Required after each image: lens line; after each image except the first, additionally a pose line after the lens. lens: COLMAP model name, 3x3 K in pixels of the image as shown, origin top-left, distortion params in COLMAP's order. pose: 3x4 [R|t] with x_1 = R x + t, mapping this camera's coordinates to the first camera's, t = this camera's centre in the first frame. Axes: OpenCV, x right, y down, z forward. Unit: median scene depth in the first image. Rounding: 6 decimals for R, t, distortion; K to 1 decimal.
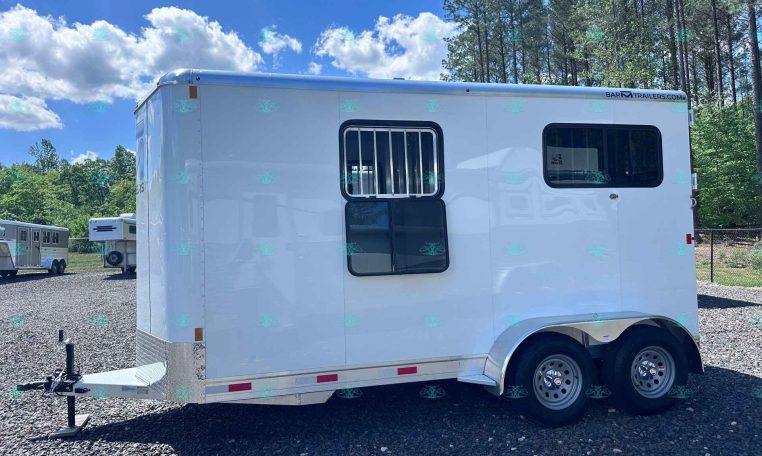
lens RADIAL K [[533.2, 0, 381.0], [0, 533.2, 228.0], [0, 0, 1]] dist [0.132741, -0.189072]
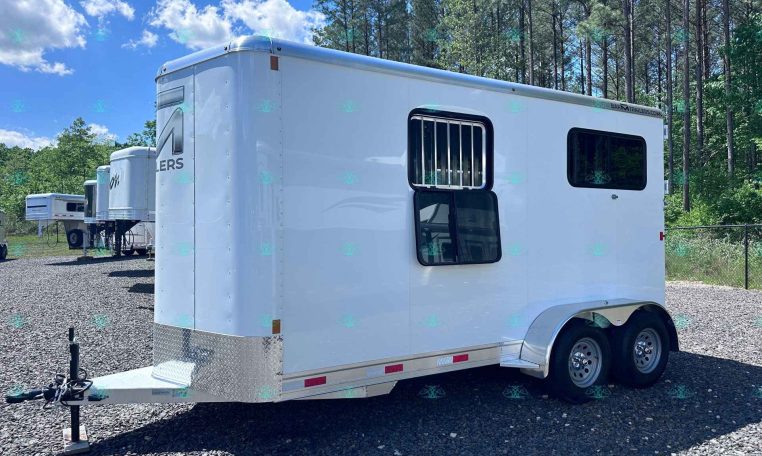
lens RADIAL K [[533.2, 0, 381.0], [0, 533.2, 228.0], [0, 0, 1]] dist [0.132741, -0.189072]
pose [[0.955964, 0.027575, 0.292185, -0.376875], [-0.032232, 0.999418, 0.011134, 0.009723], [-0.291708, -0.020061, 0.956297, 0.062553]]
